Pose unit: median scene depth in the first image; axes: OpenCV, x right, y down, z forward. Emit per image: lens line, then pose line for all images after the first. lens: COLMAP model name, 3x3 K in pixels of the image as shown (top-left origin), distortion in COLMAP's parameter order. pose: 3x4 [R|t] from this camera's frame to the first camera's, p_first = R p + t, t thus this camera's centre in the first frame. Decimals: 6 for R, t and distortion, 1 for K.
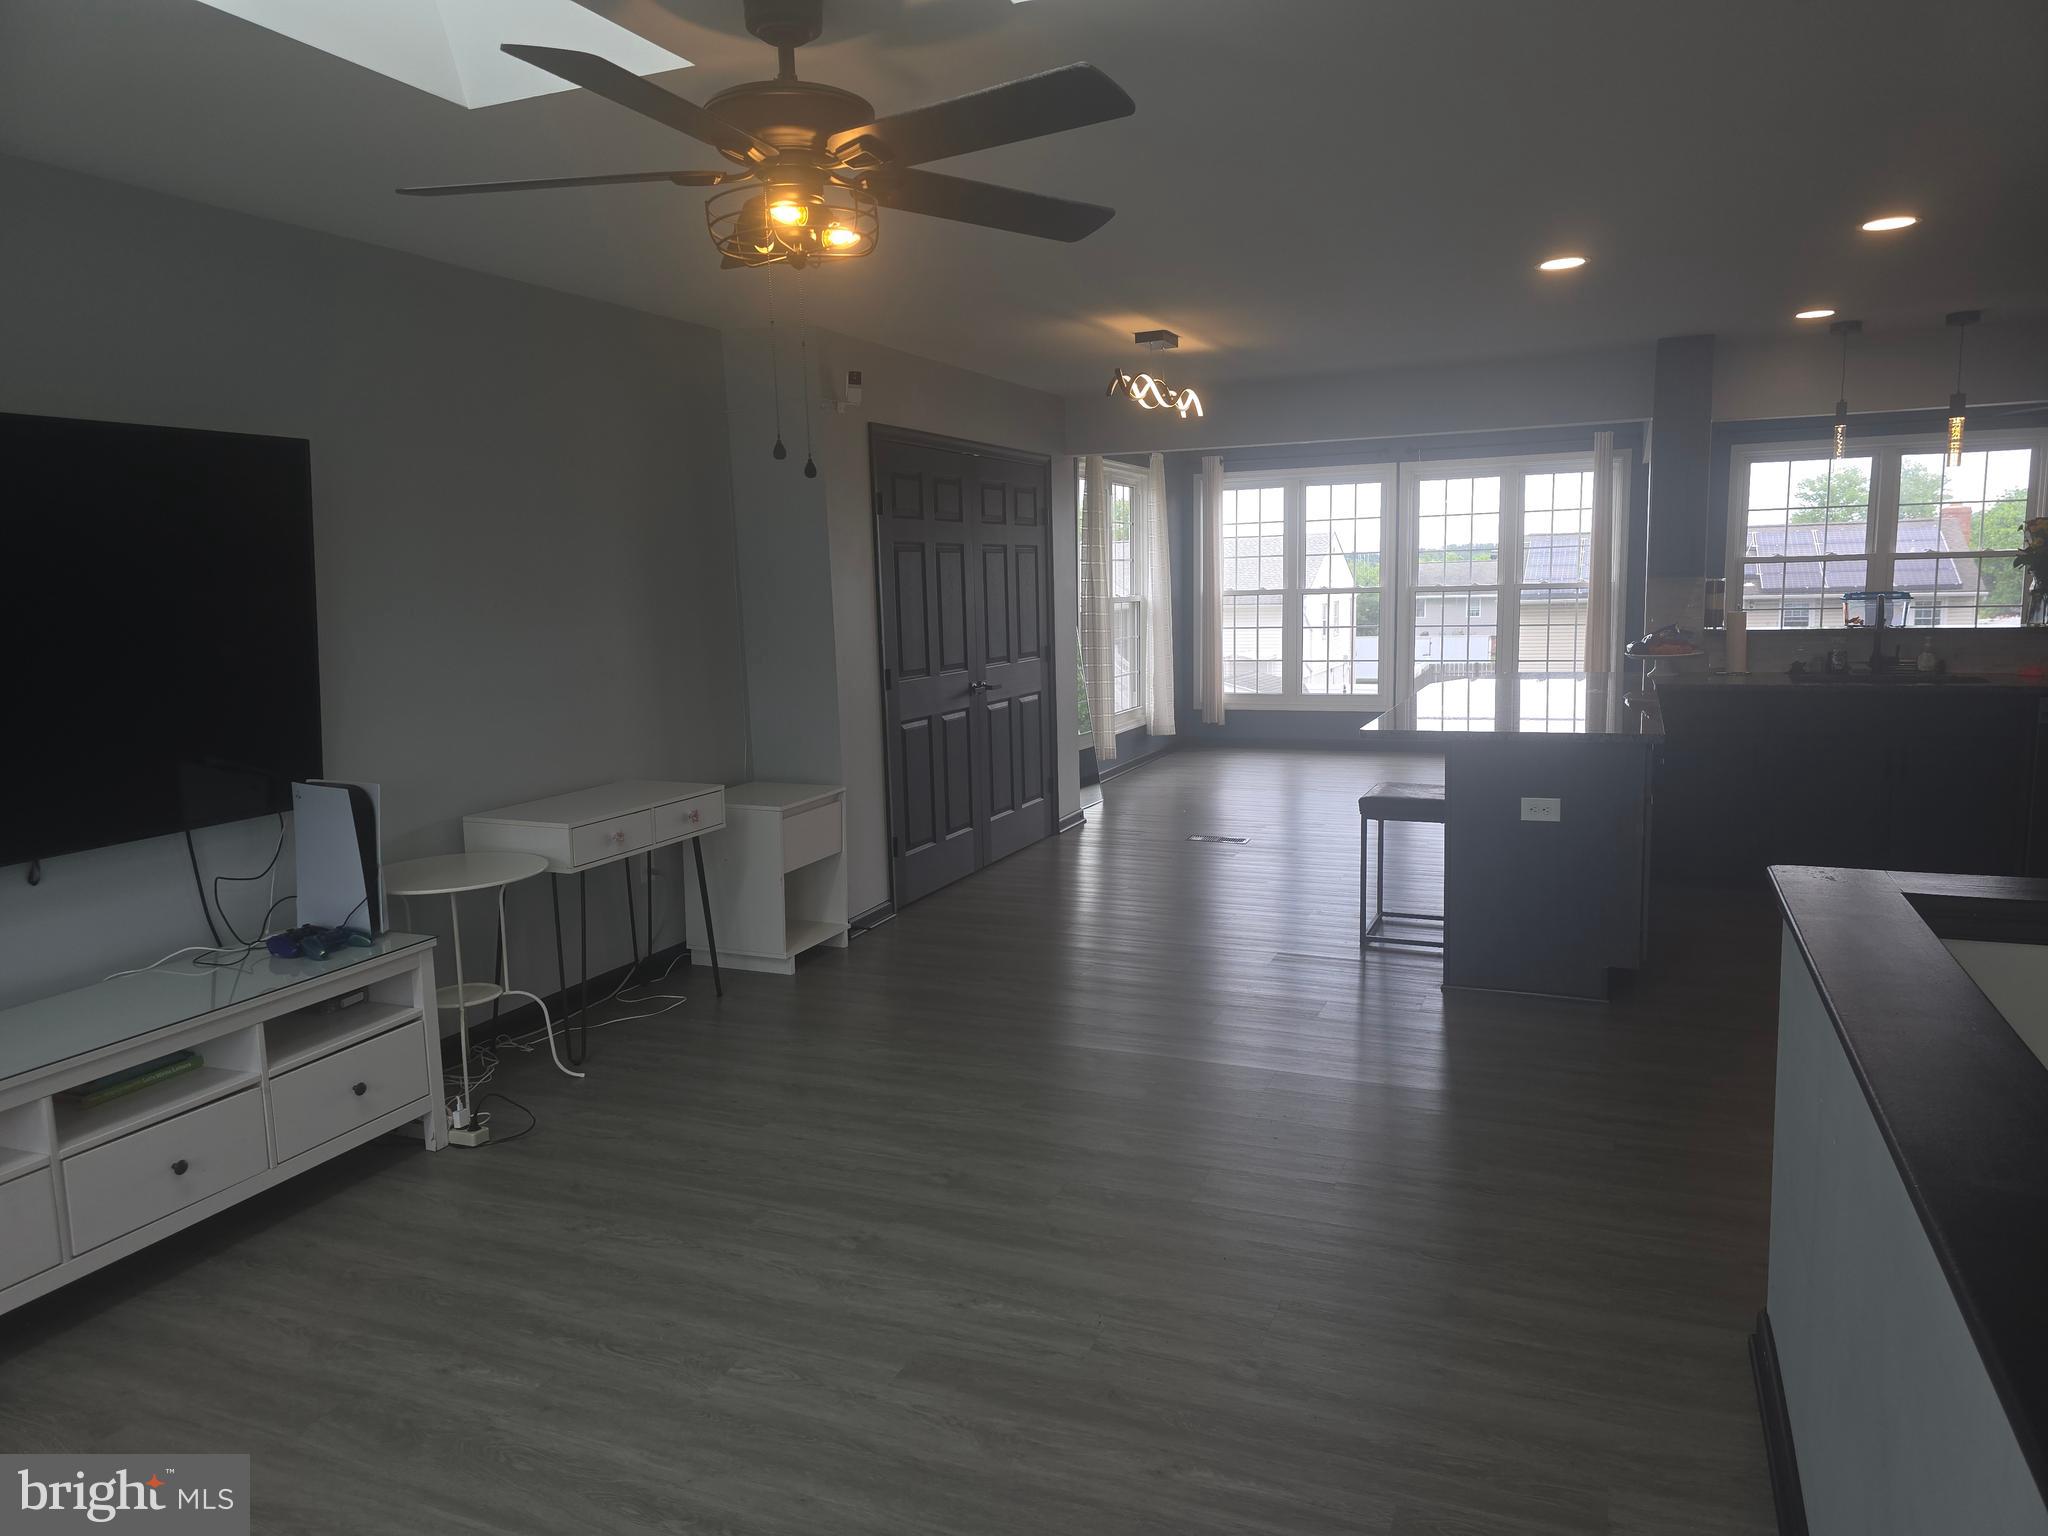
lens RADIAL K [[1375.6, 0, 1034.3], [0, 1375.6, 764.3], [0, 0, 1]] dist [0.022357, -0.003876]
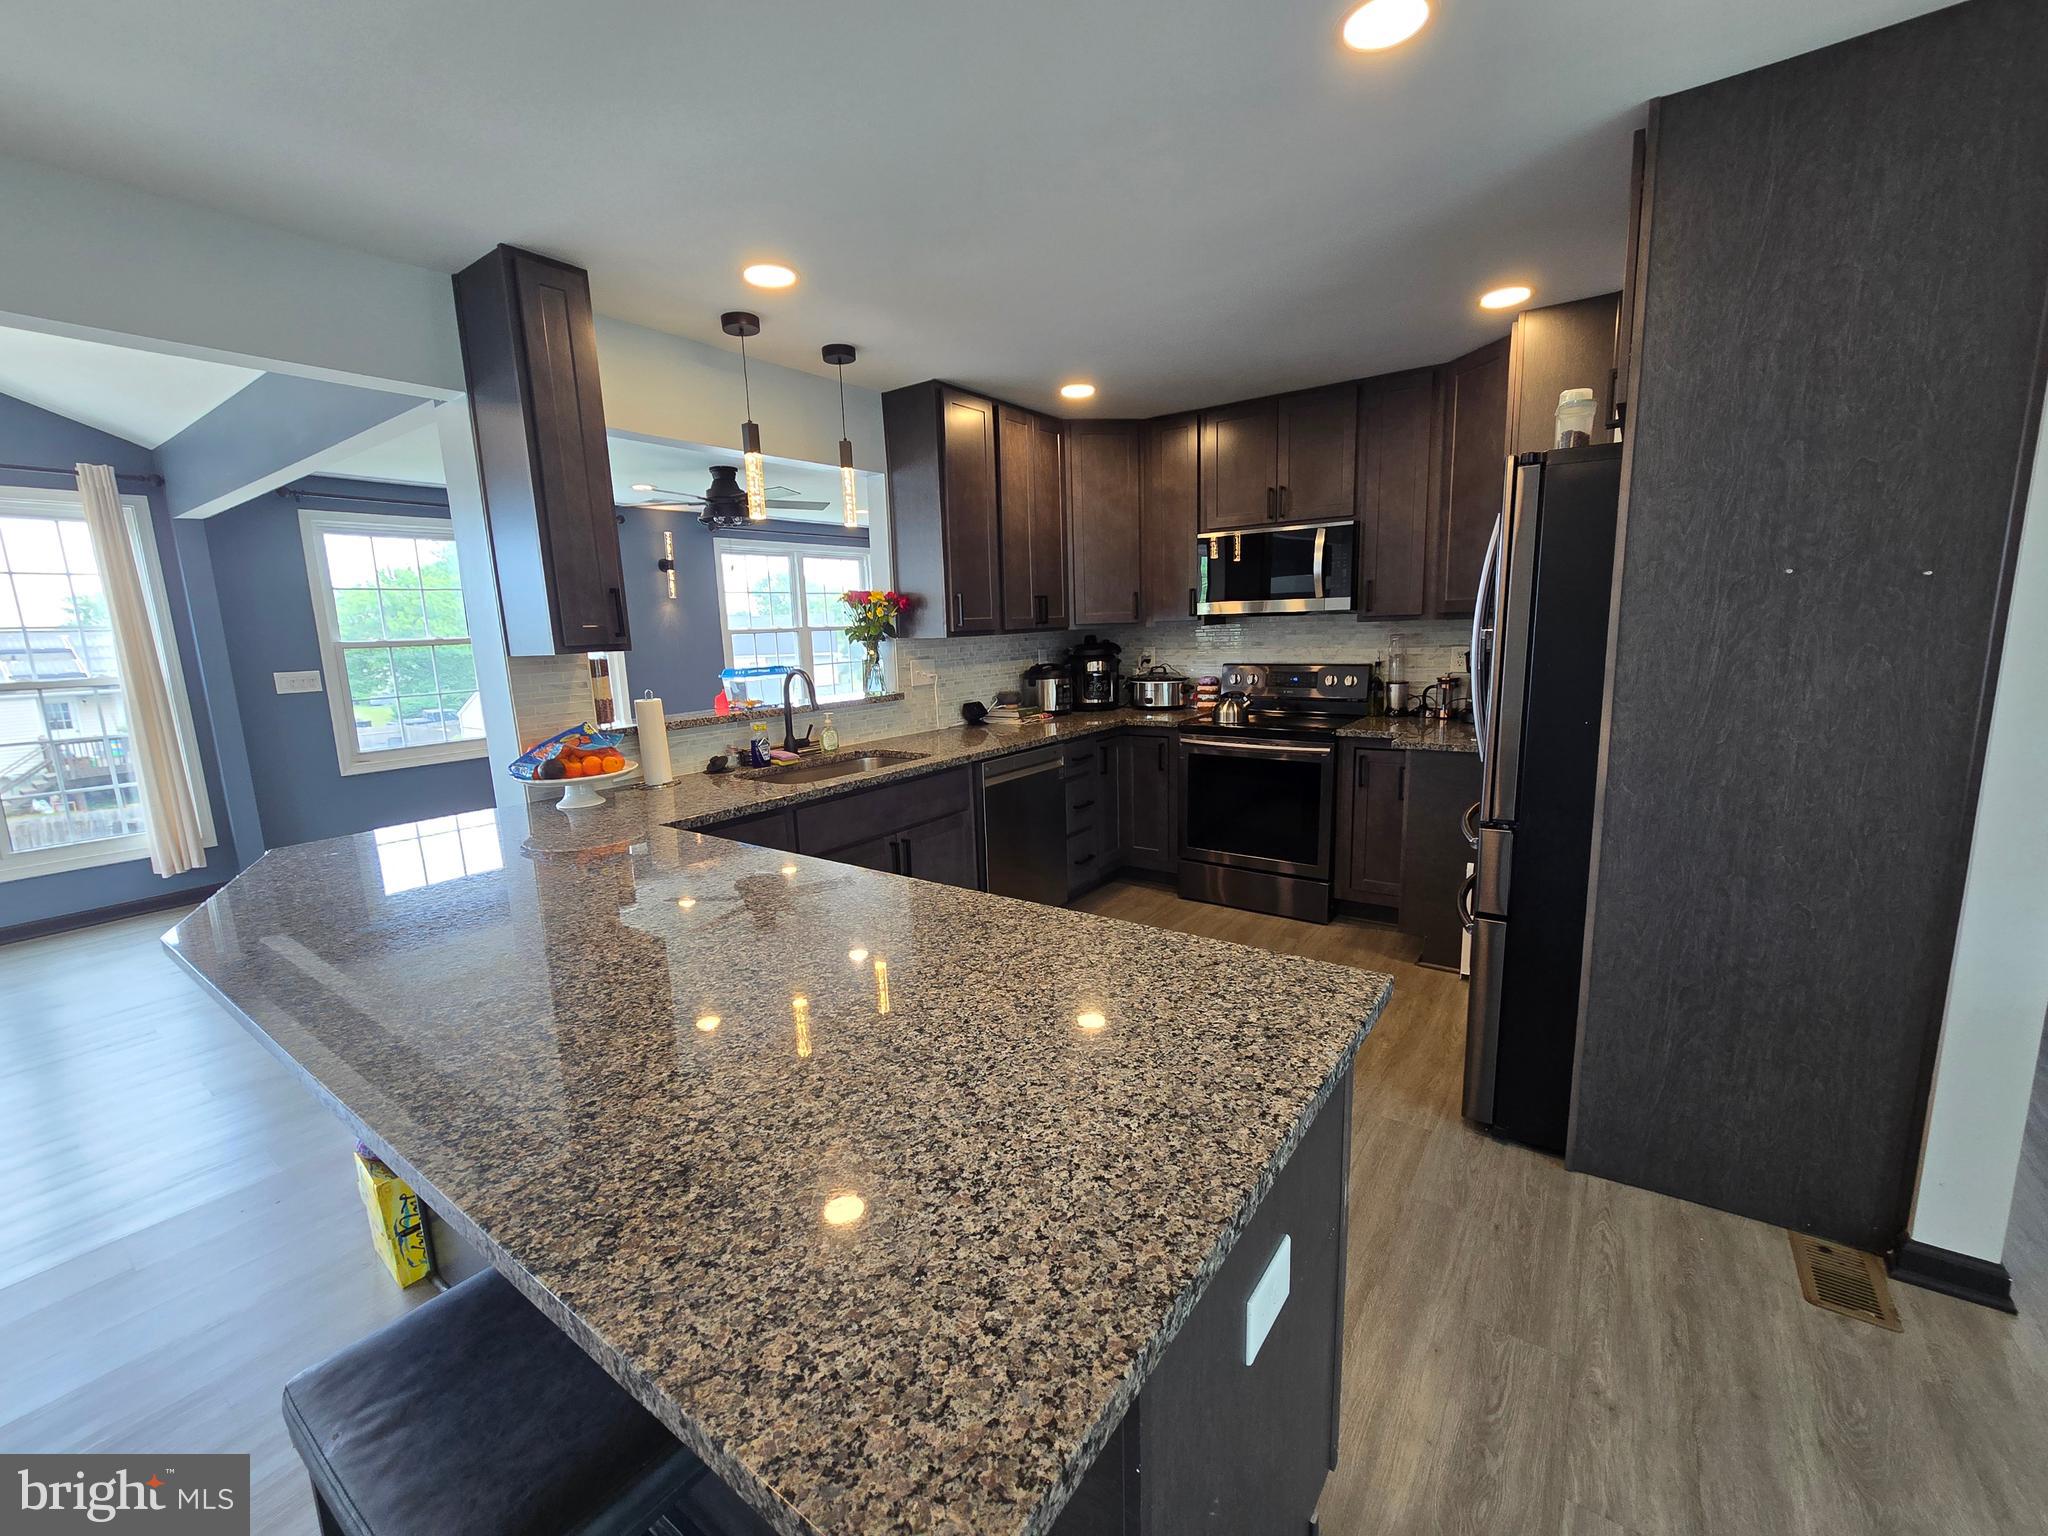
lens RADIAL K [[839.5, 0, 1026.6], [0, 839.5, 770.7], [0, 0, 1]] dist [-0.004586, 0.000817]
pose [[0.222117, -0.144962, 0.964184, 0.175126], [0.158310, 0.981126, 0.111040, -0.125784], [-0.962082, 0.127976, 0.240874, 0.984237]]
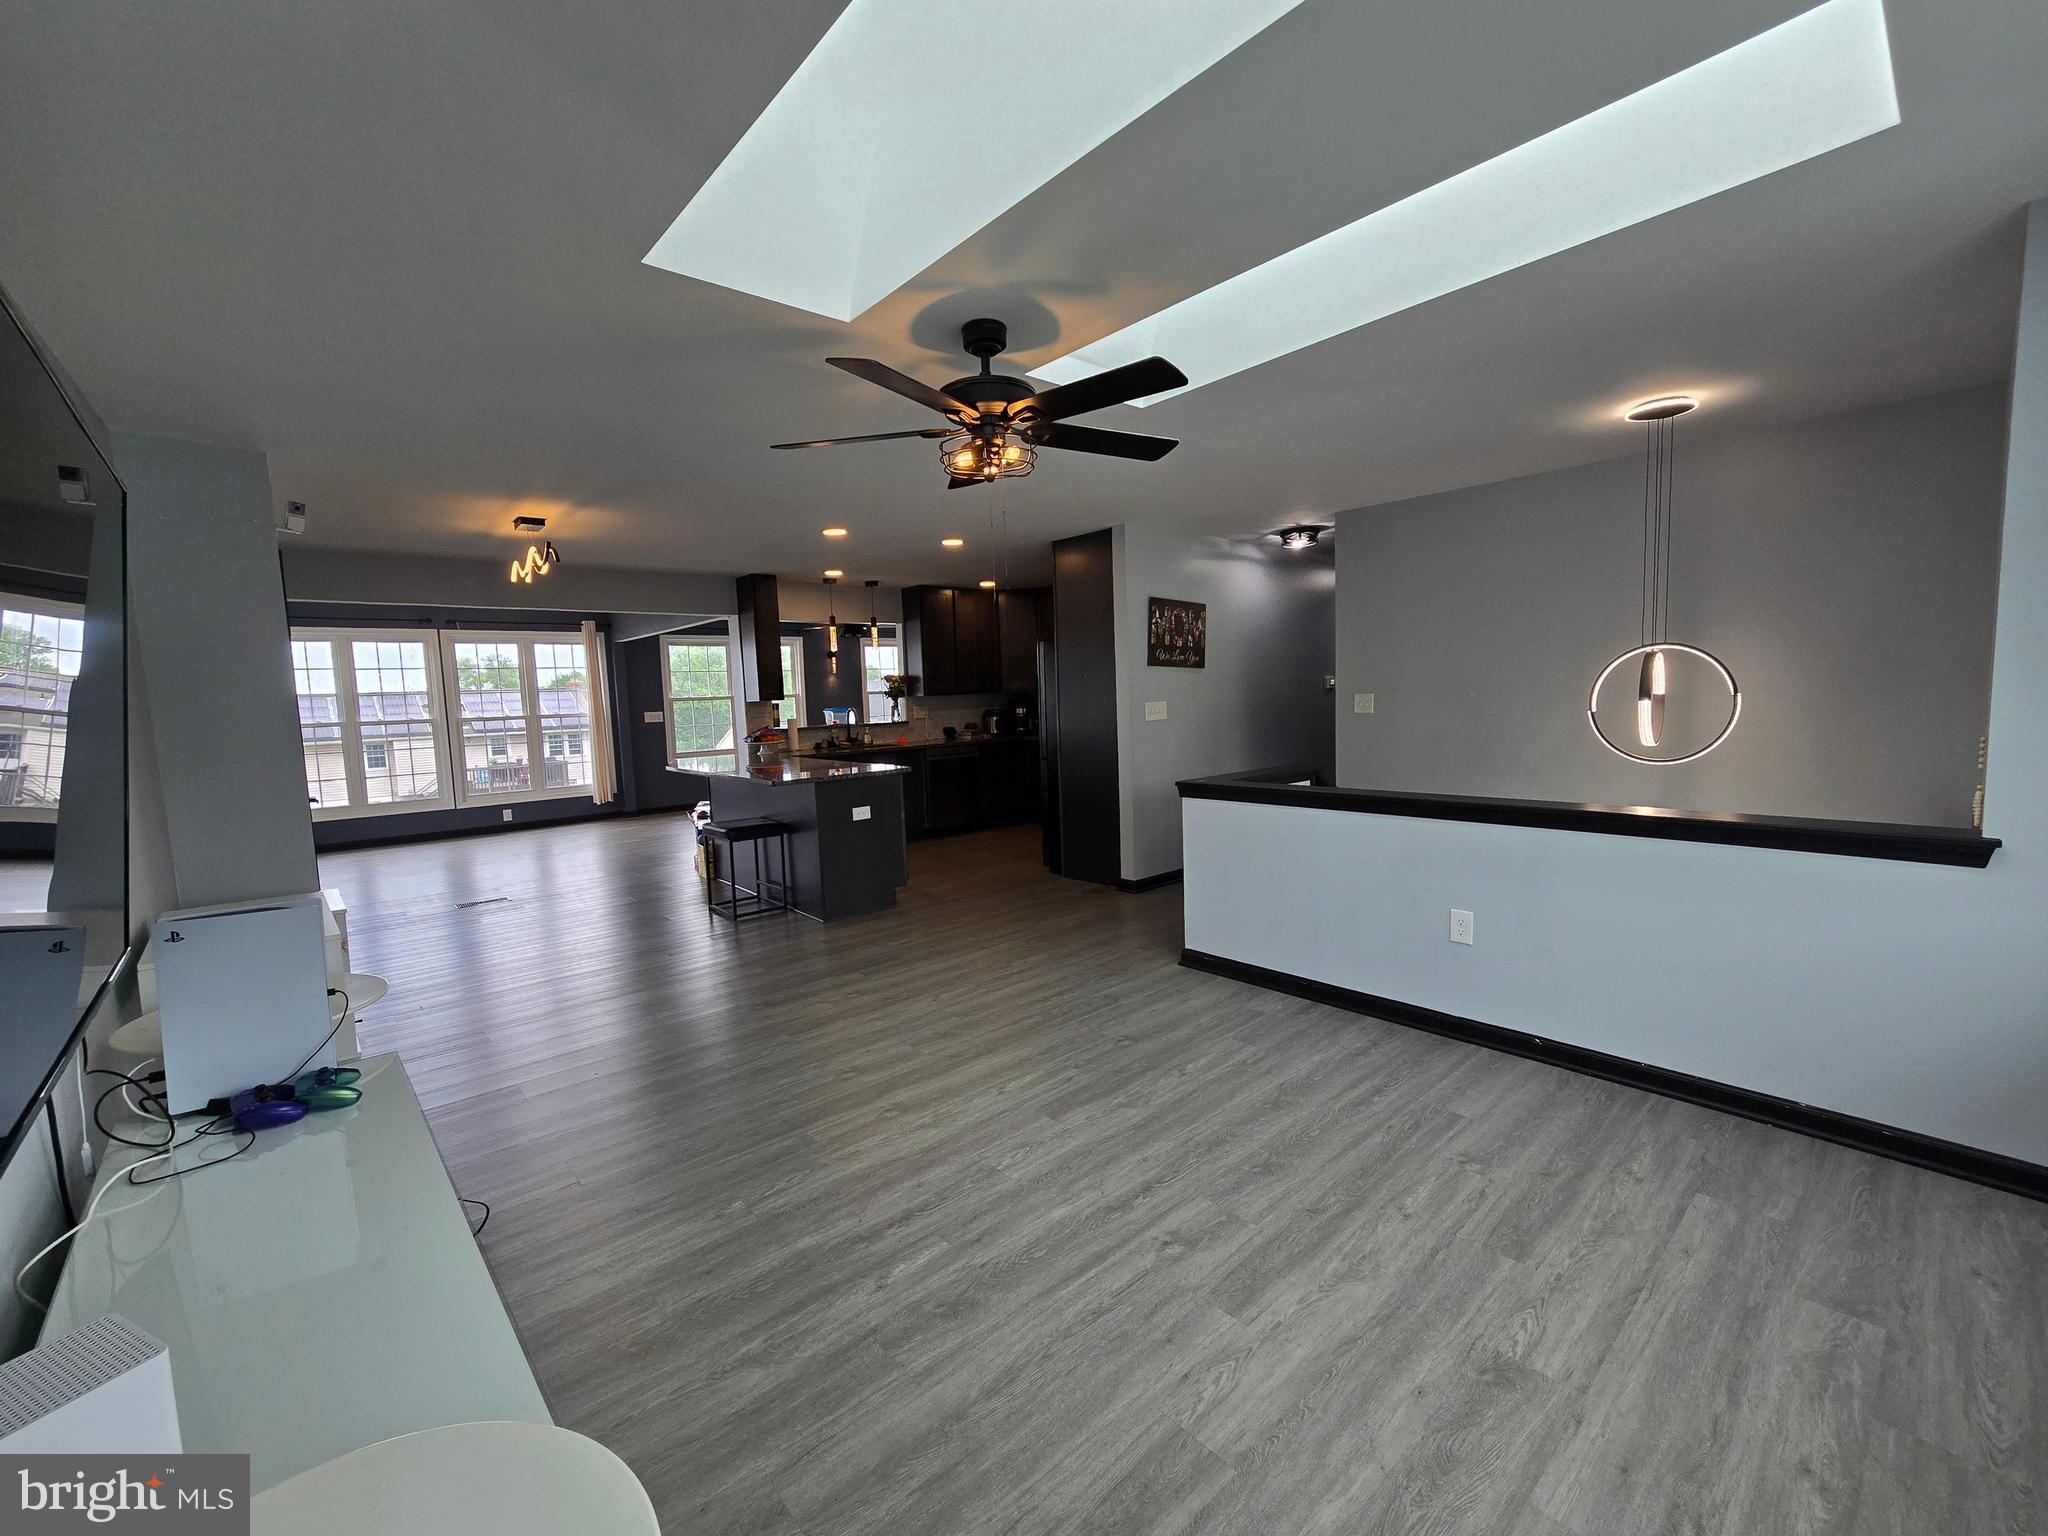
lens RADIAL K [[839.5, 0, 1028.9], [0, 839.5, 766.6], [0, 0, 1]] dist [-0.004586, 0.000817]
pose [[0.438001, -0.068548, 0.896358, -0.555445], [0.143180, 0.989680, 0.005720, -0.004592], [-0.887499, 0.125835, 0.443295, 0.271148]]
